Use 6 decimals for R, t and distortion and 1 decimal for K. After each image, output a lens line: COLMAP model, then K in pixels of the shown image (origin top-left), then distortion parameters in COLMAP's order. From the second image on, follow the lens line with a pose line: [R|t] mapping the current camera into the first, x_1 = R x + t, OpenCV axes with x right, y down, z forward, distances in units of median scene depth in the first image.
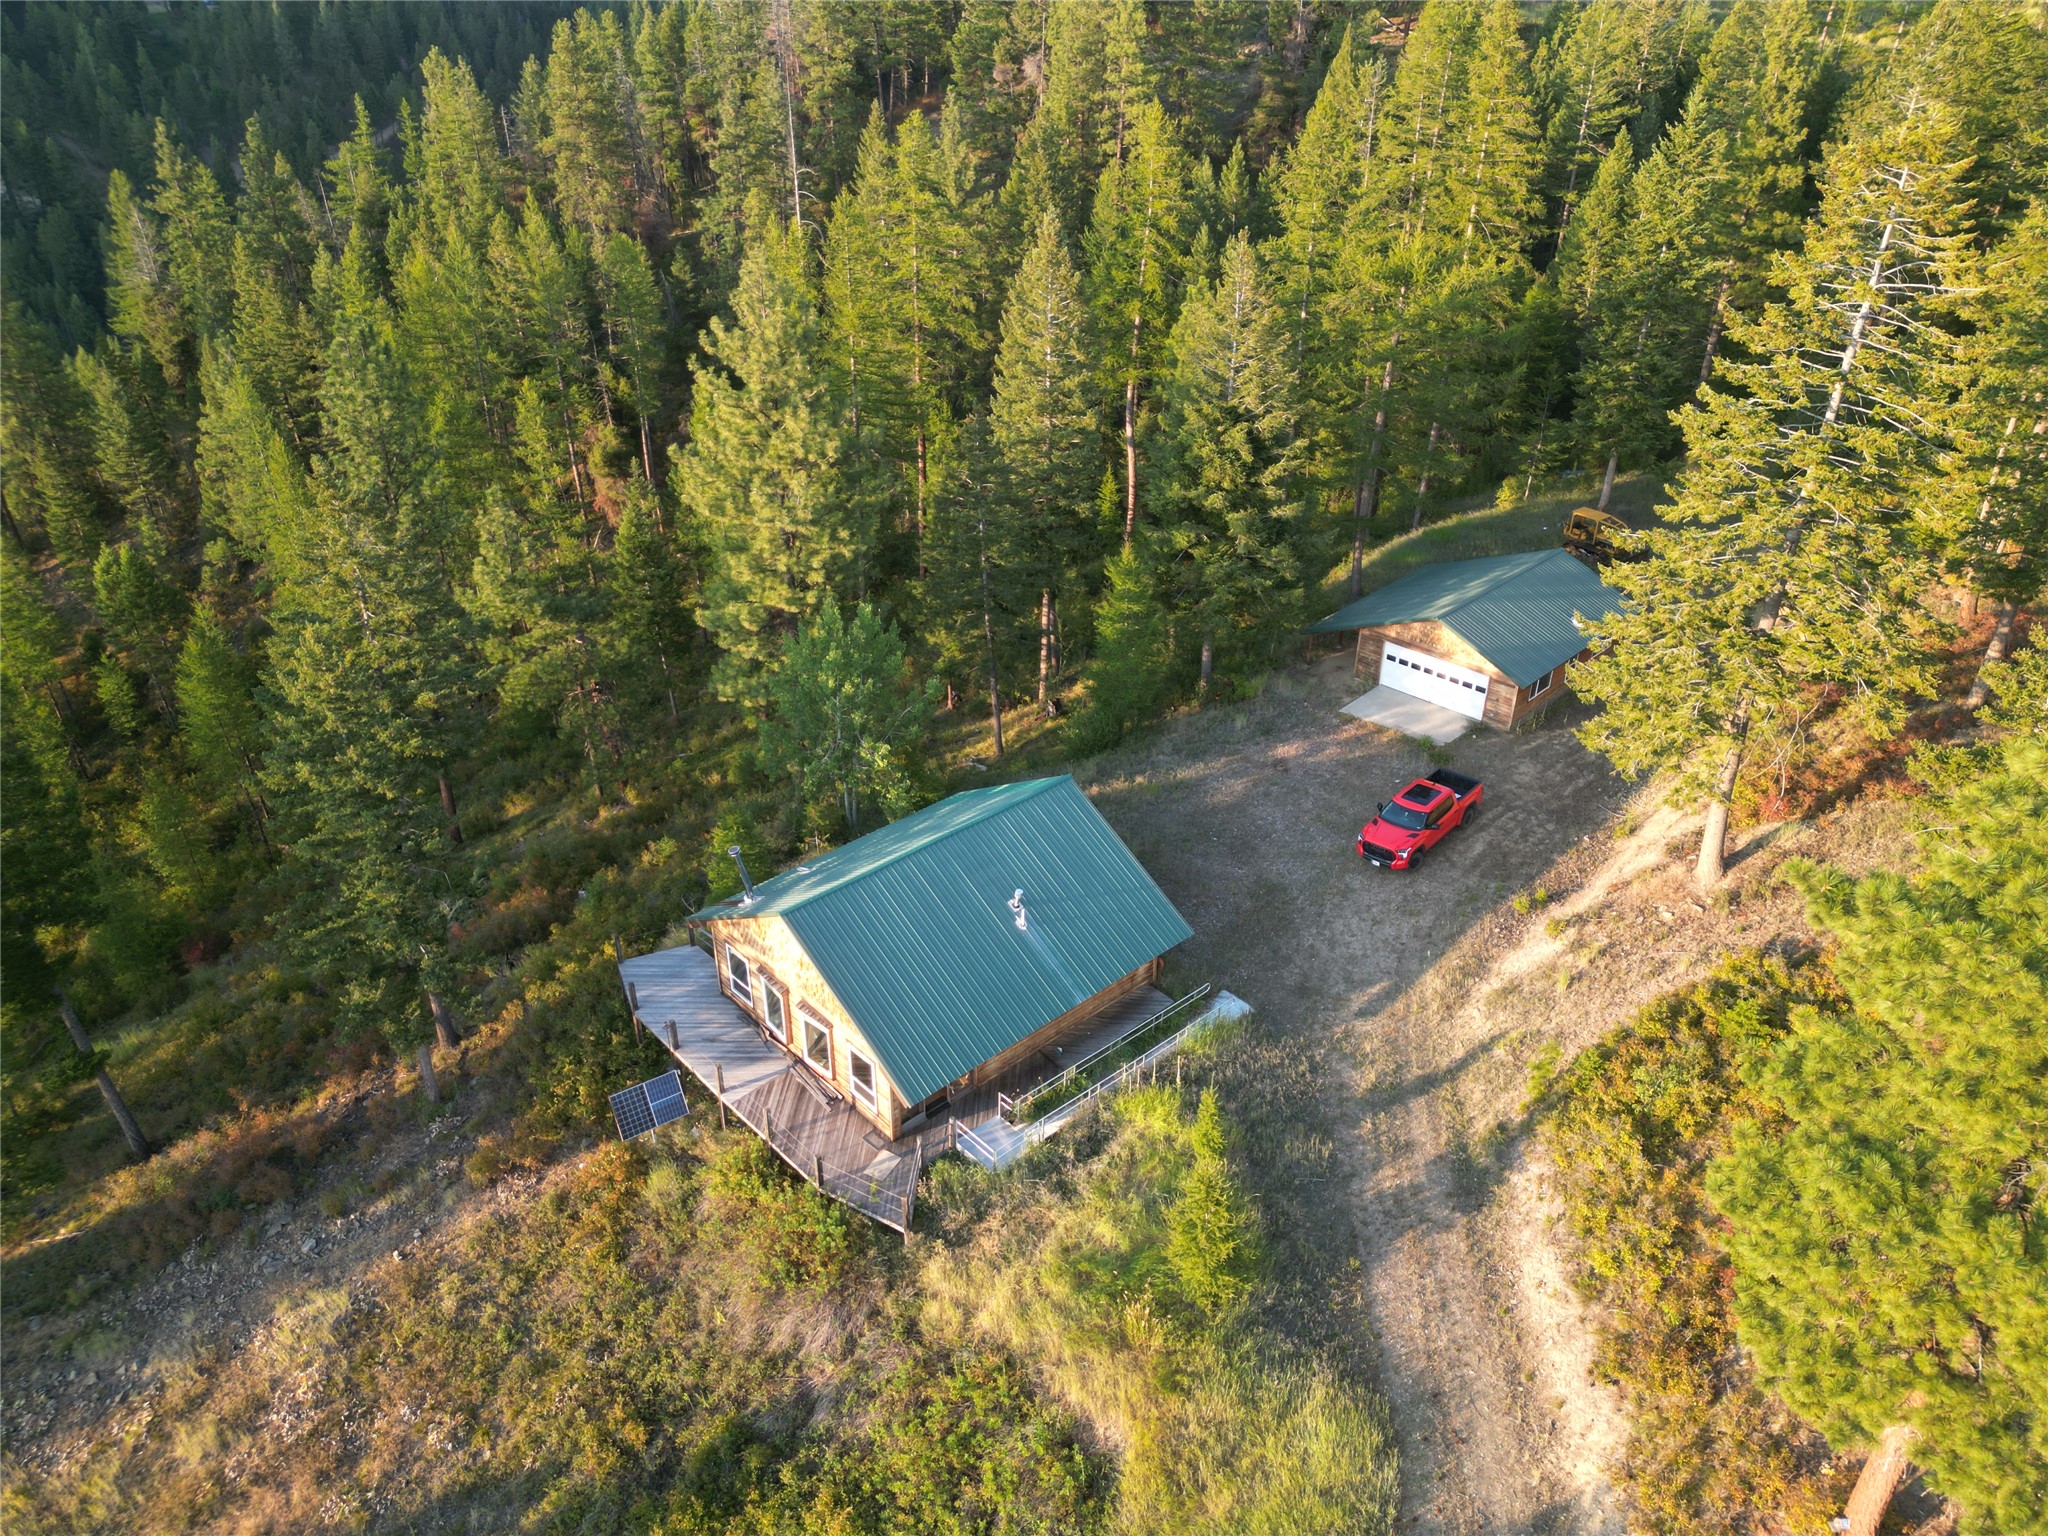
lens RADIAL K [[1430.8, 0, 1020.8], [0, 1430.8, 770.1], [0, 0, 1]] dist [0.066476, -0.059226]
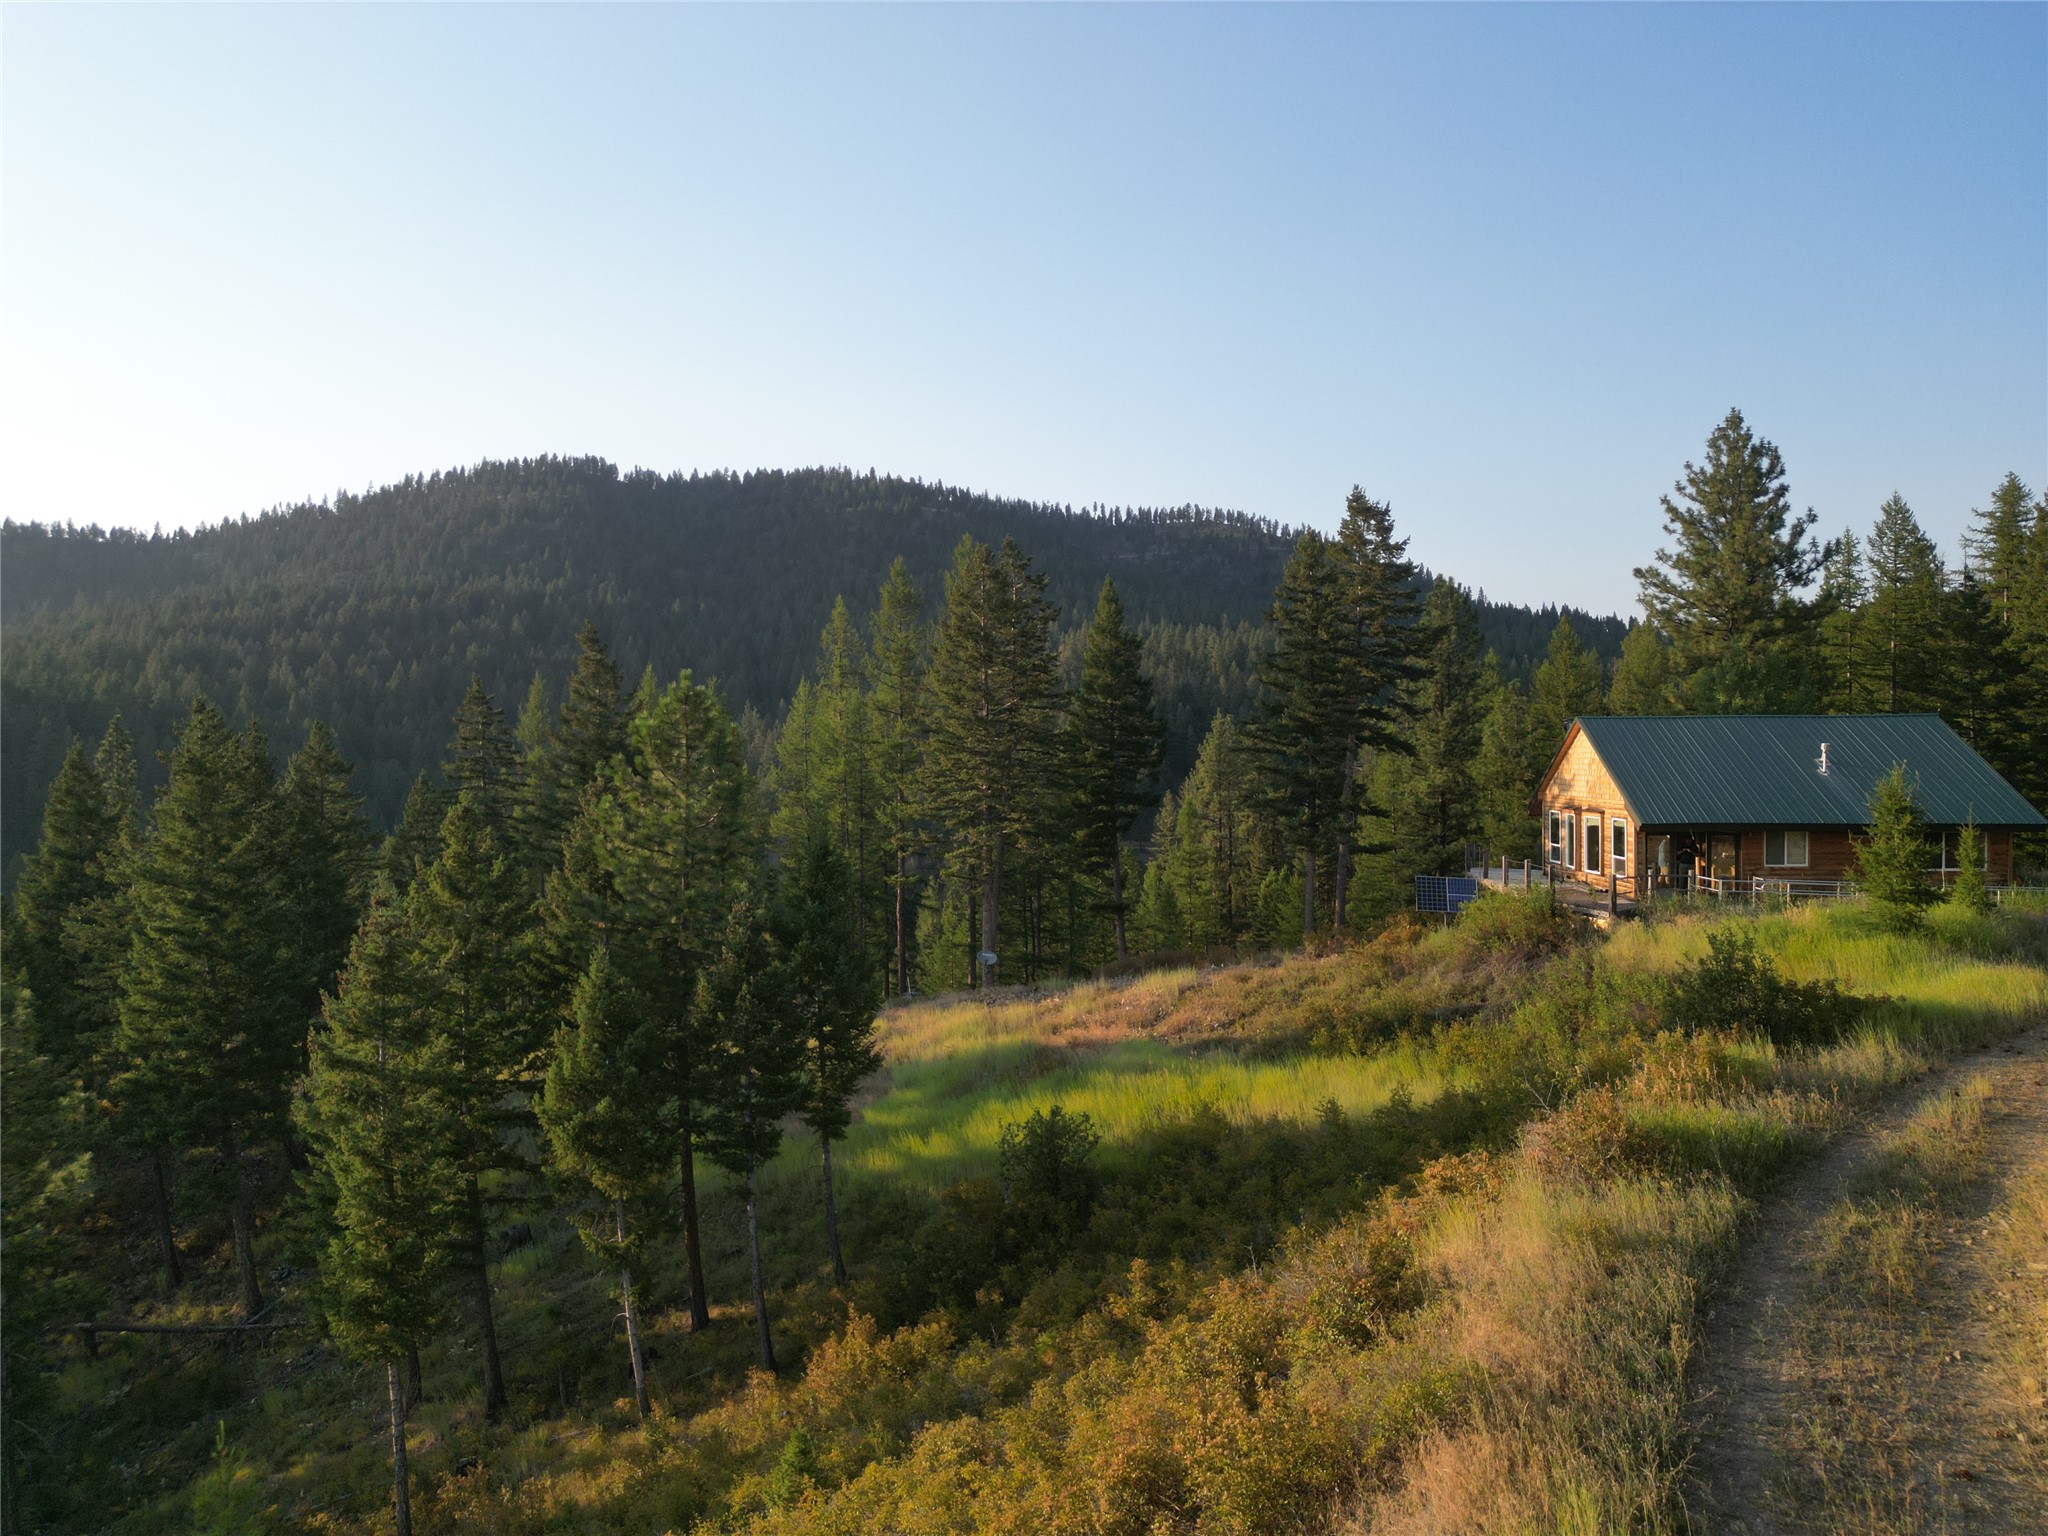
lens RADIAL K [[1430.8, 0, 1019.5], [0, 1430.8, 766.9], [0, 0, 1]] dist [0.066476, -0.059226]
pose [[0.696881, 0.004242, -0.717174, 0.342726], [-0.359832, 0.867079, -0.344522, 0.665714], [0.620385, 0.498153, 0.605777, 0.009376]]
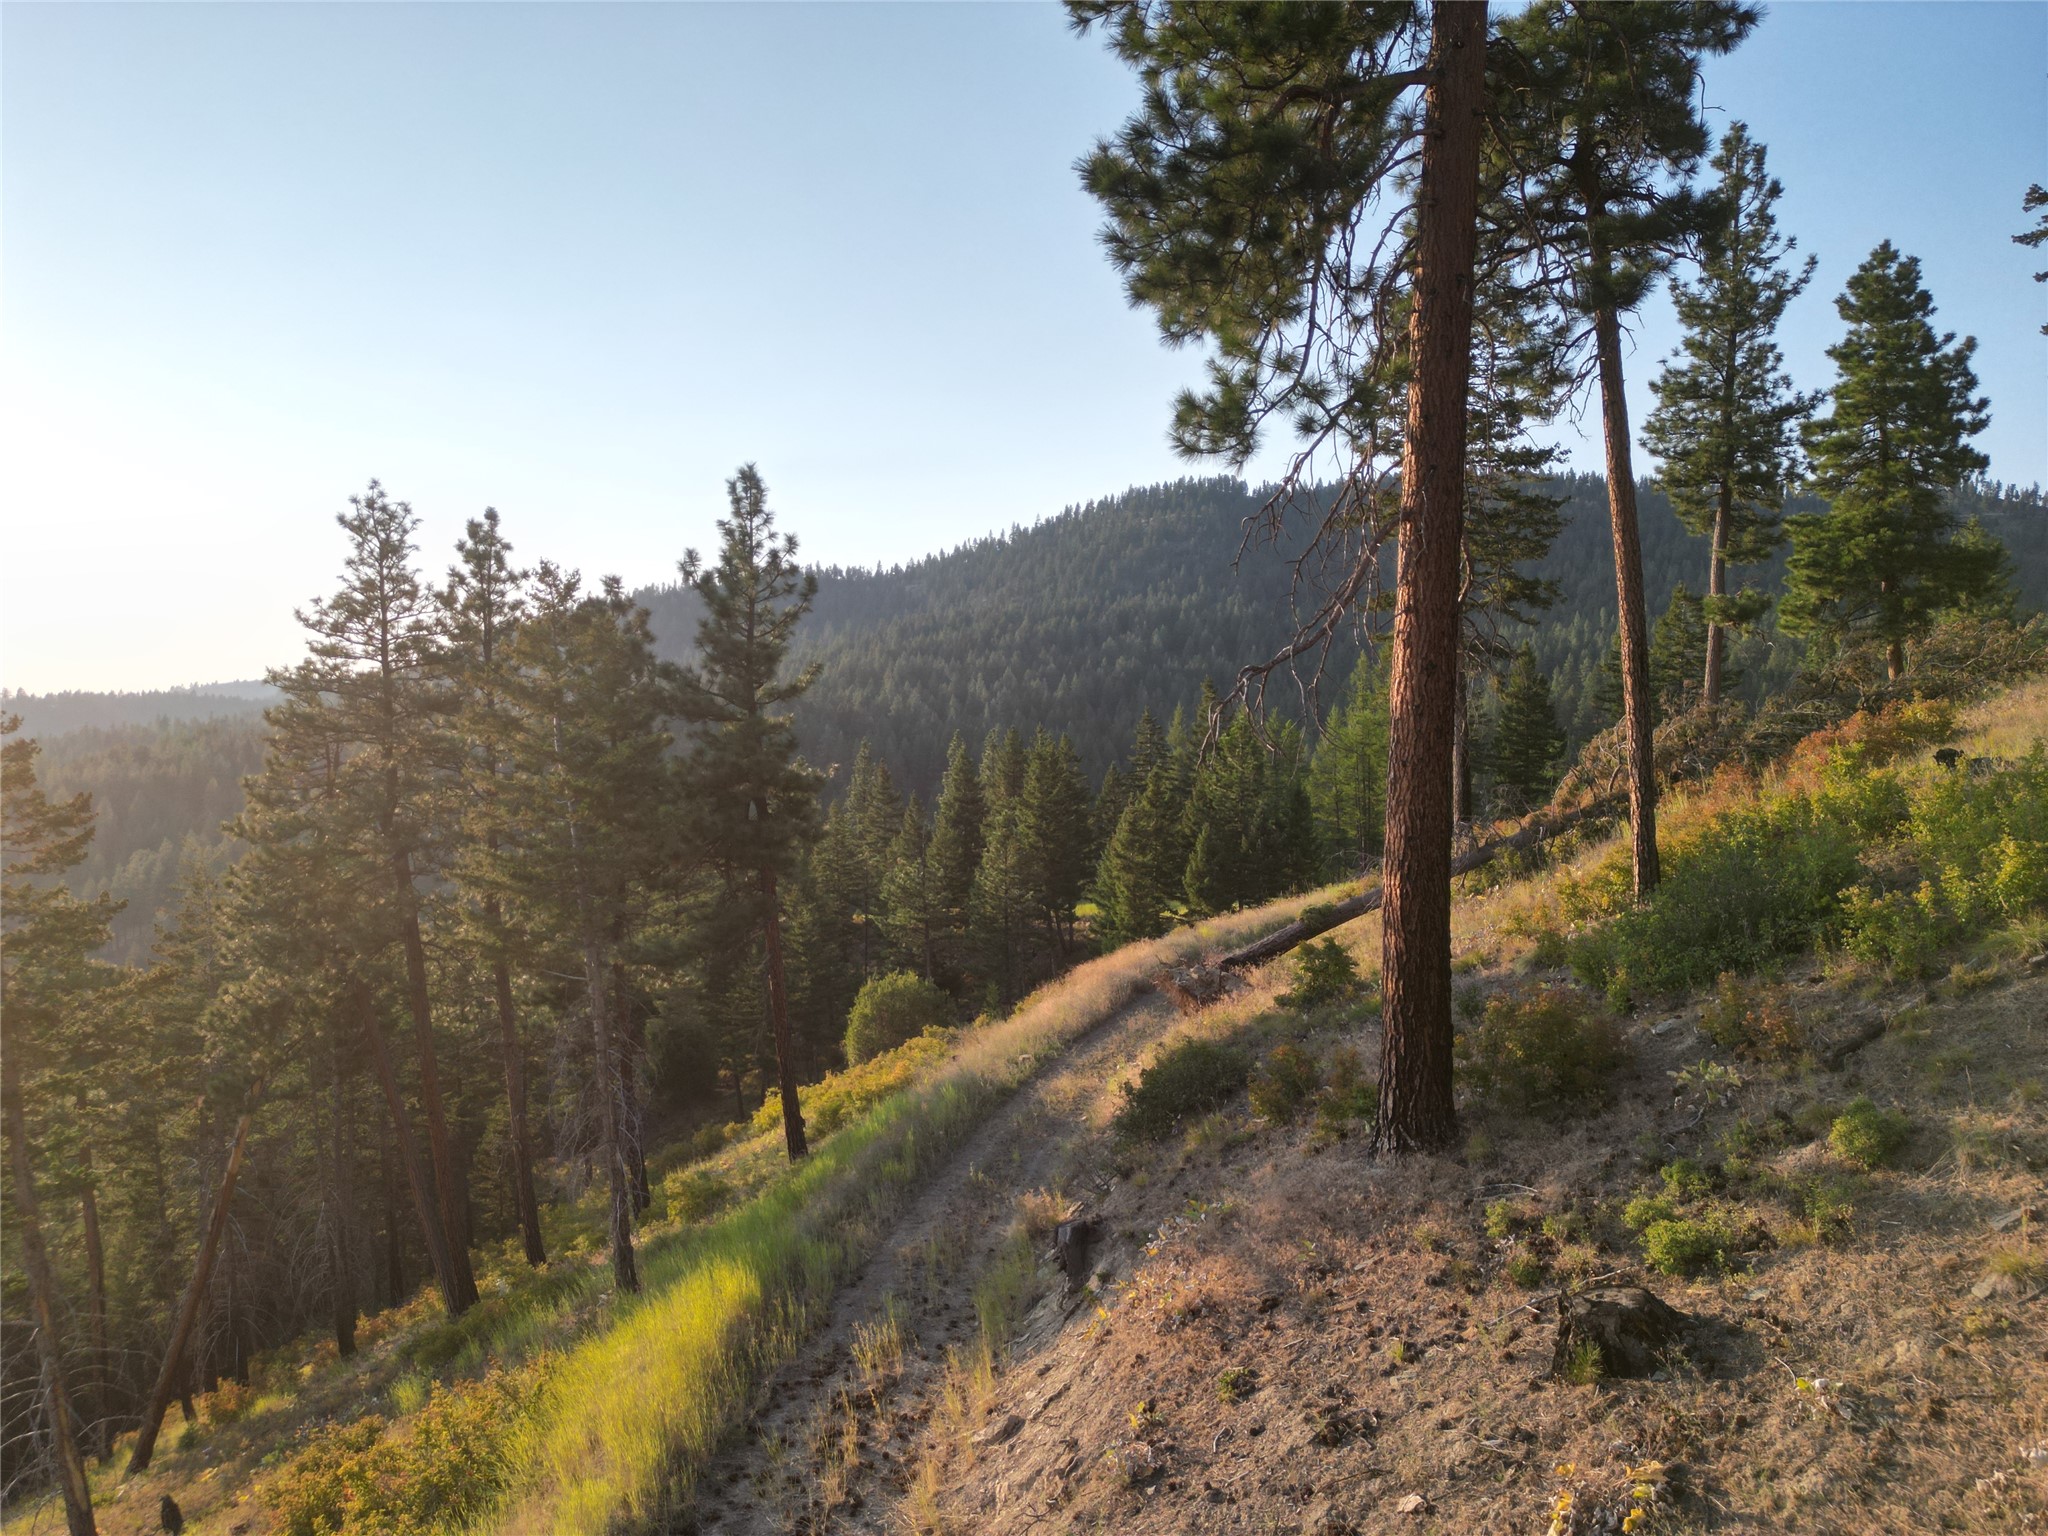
lens RADIAL K [[1430.8, 0, 1036.3], [0, 1430.8, 779.6], [0, 0, 1]] dist [0.066476, -0.059226]
pose [[0.346706, 0.016512, -0.937828, 1.309773], [-0.474654, 0.865464, -0.160237, 0.913063], [0.809011, 0.500699, 0.307899, -0.404002]]
